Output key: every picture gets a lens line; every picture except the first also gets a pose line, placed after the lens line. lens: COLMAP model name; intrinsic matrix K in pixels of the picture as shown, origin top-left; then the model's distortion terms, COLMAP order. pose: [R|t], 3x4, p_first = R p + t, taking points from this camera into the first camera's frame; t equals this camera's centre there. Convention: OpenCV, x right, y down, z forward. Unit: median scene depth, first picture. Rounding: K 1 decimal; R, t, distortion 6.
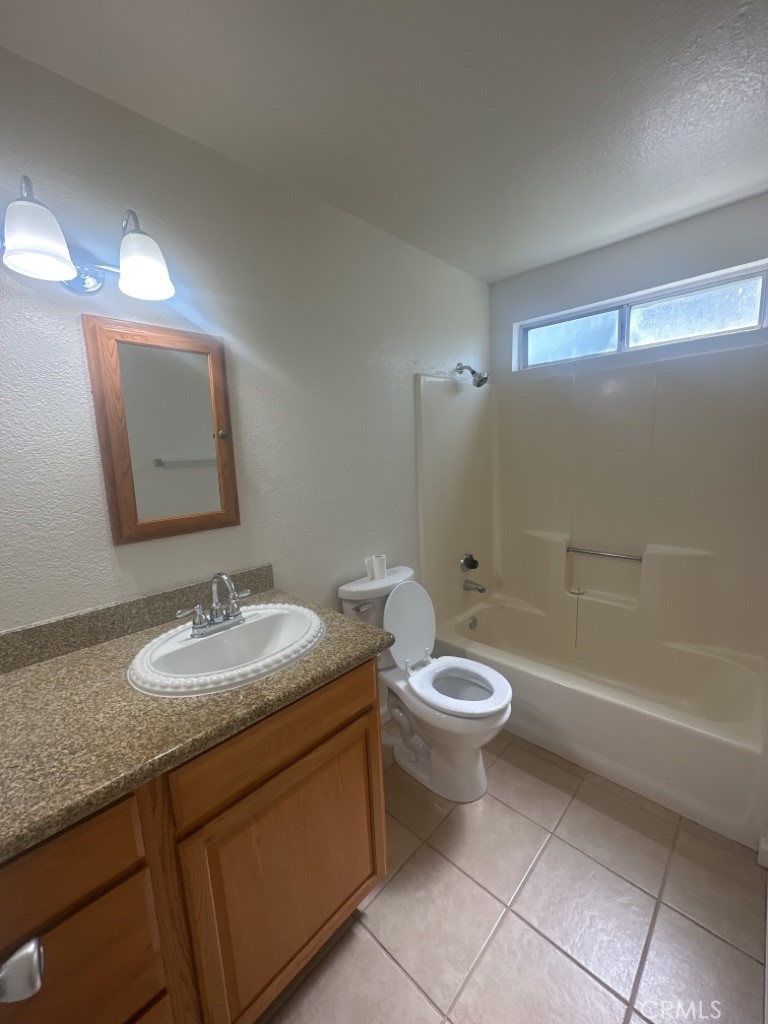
lens RADIAL K [[401.7, 0, 384.0], [0, 401.7, 512.0], [0, 0, 1]] dist [-0.029009, 0.000142]
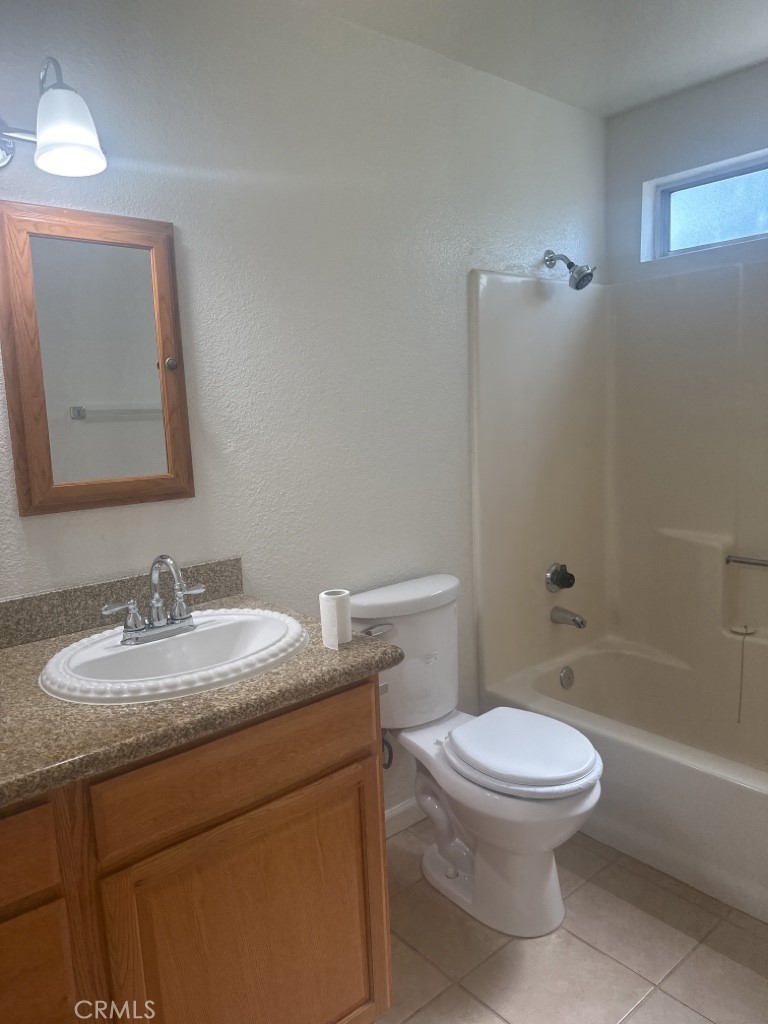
lens RADIAL K [[716.1, 0, 386.4], [0, 716.1, 523.2], [0, 0, 1]] dist [0.064936, -0.173345]
pose [[0.994616, 0.018621, -0.101941, 0.109347], [-0.017651, 0.999790, 0.010413, 0.067563], [0.102113, -0.008558, 0.994736, -0.224296]]
